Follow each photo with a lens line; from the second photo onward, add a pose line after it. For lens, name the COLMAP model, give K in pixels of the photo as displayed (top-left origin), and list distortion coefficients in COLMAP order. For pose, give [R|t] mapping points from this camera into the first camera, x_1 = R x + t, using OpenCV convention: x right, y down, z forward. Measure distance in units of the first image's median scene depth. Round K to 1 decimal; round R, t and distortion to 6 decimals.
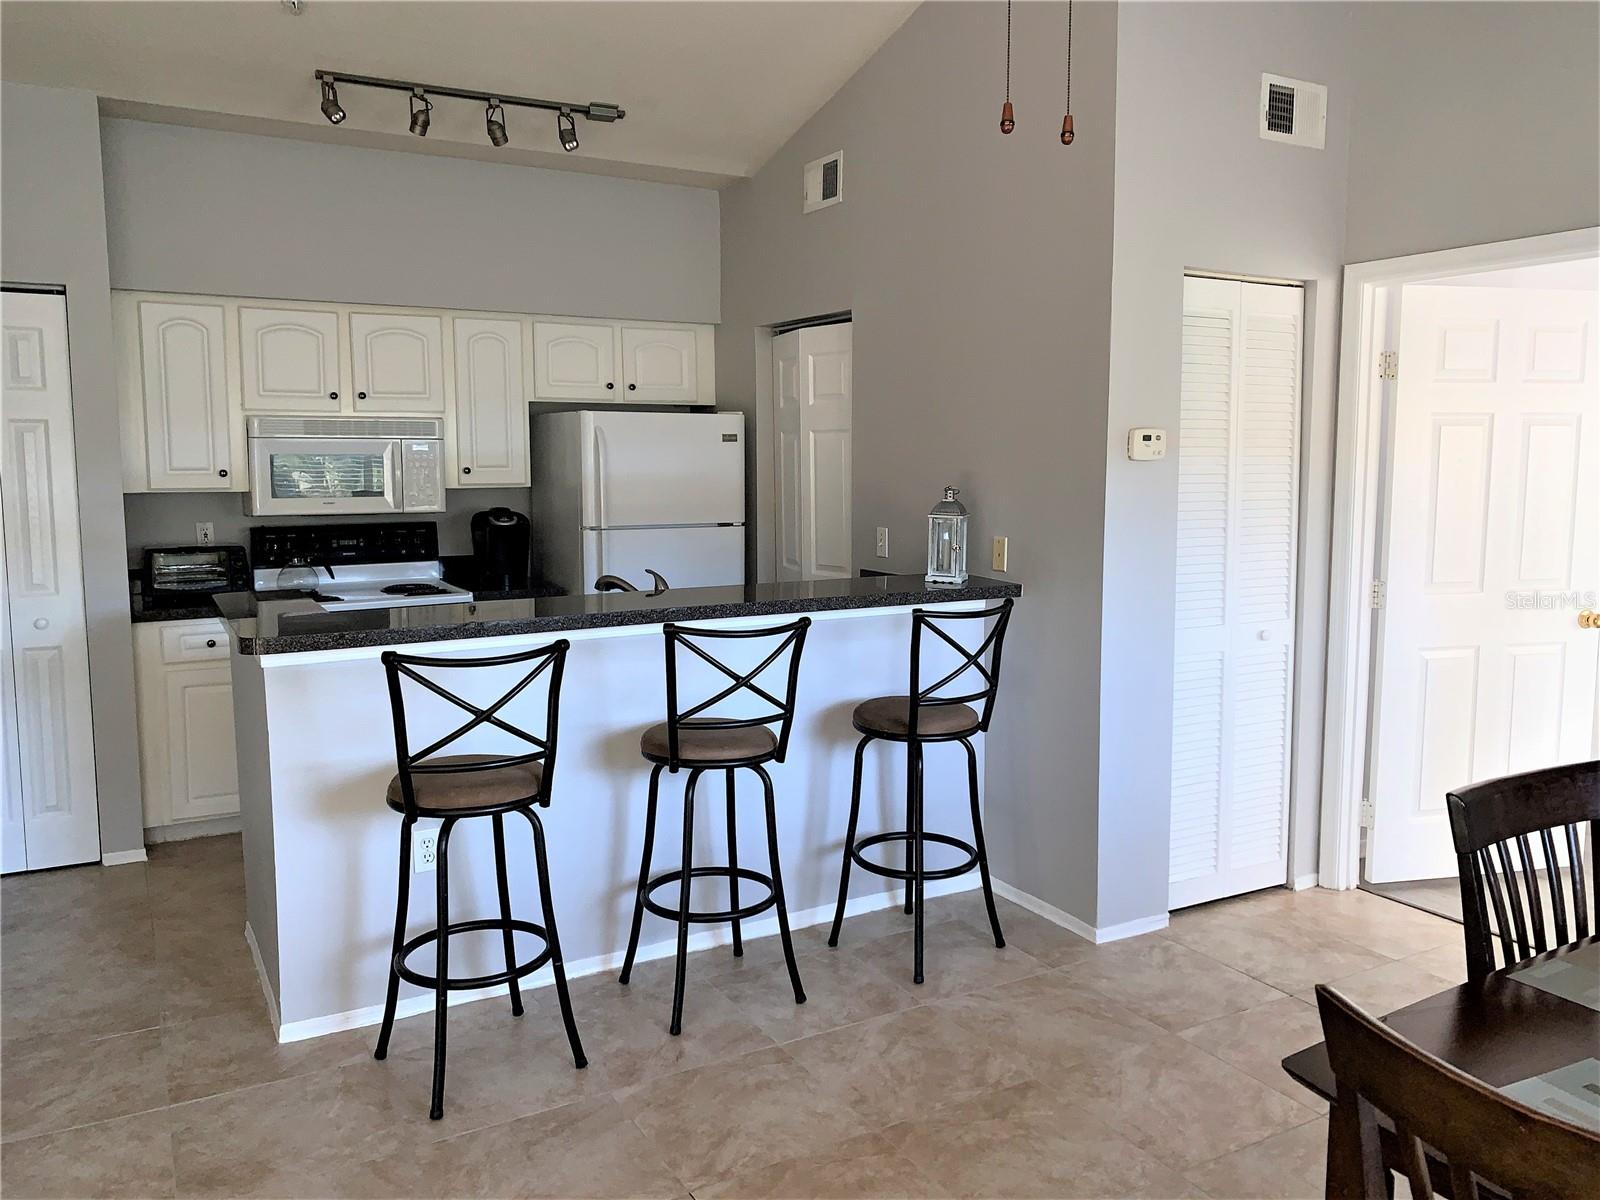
lens RADIAL K [[1231.0, 0, 799.7], [0, 1231.0, 594.1], [0, 0, 1]] dist [0.029137, -0.013489]
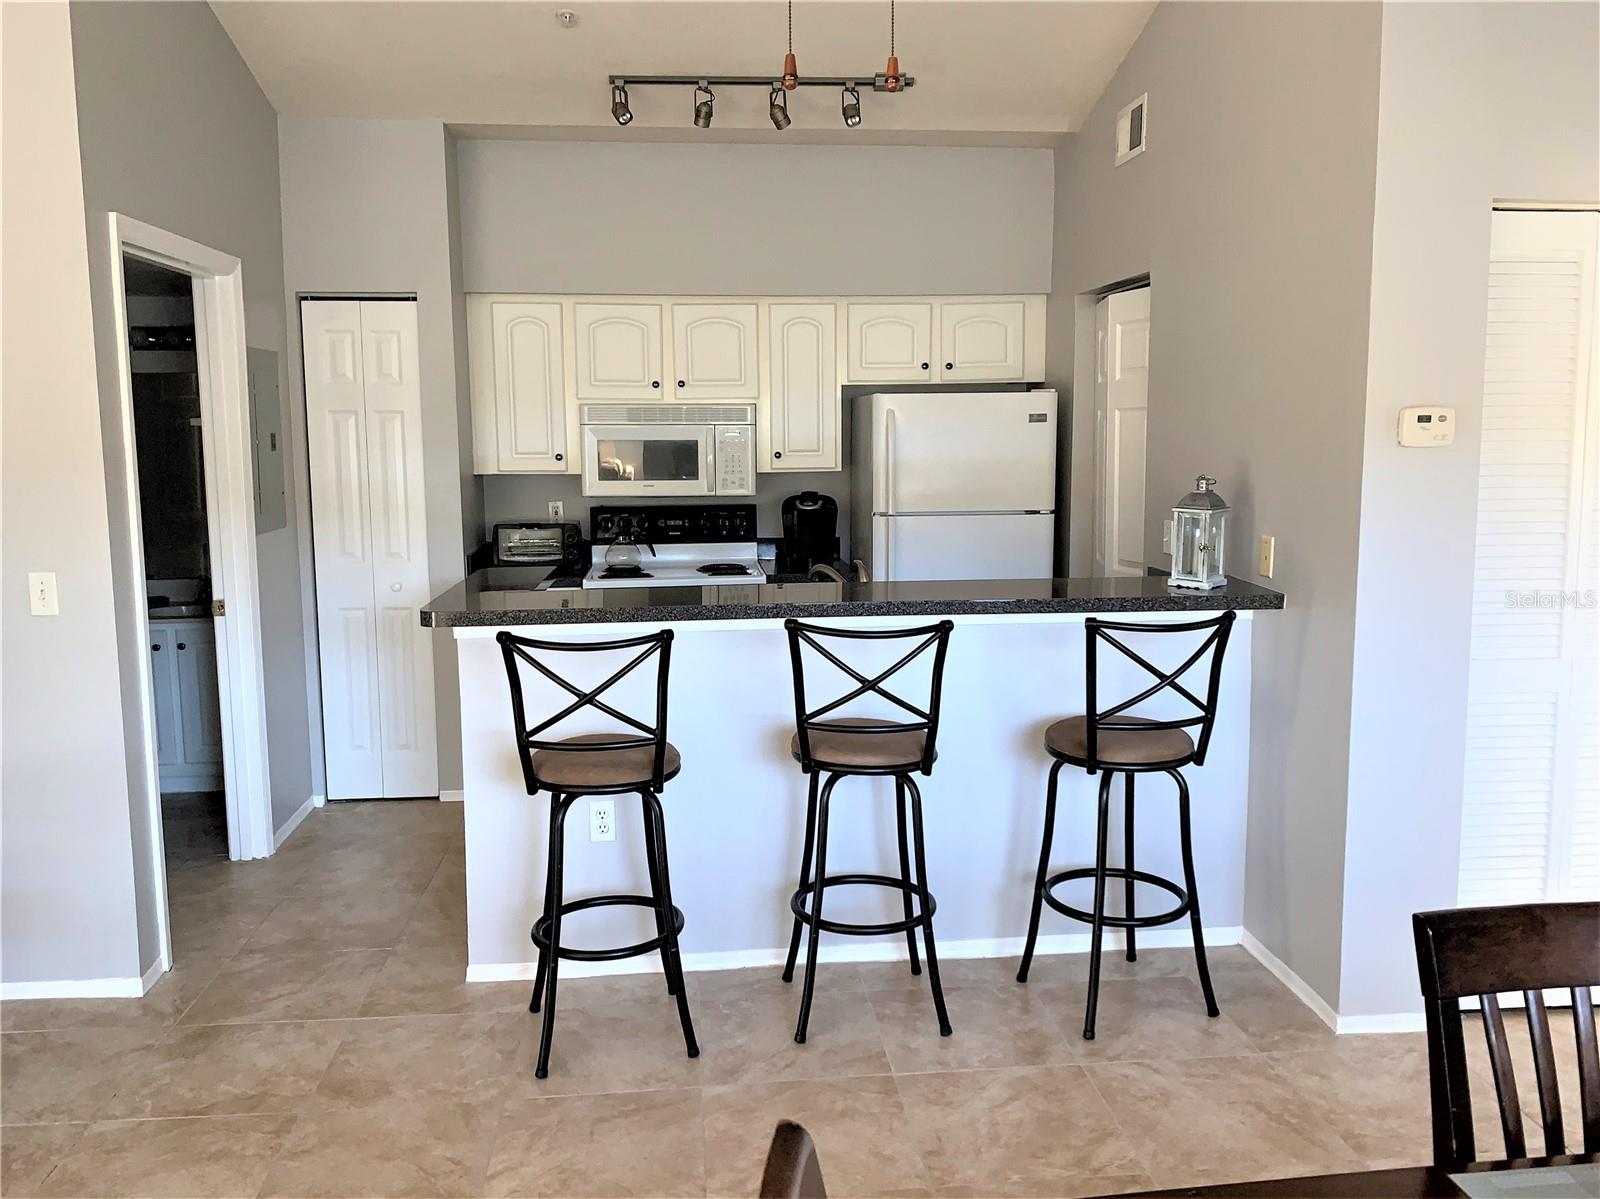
lens RADIAL K [[1265.1, 0, 800.0], [0, 1265.1, 599.5], [0, 0, 1]] dist [0.044467, -0.059596]
pose [[0.913295, 0.049092, -0.404330, 0.217063], [-0.041095, 0.998750, 0.028437, -0.014367], [0.405221, -0.009355, 0.914171, 0.070290]]
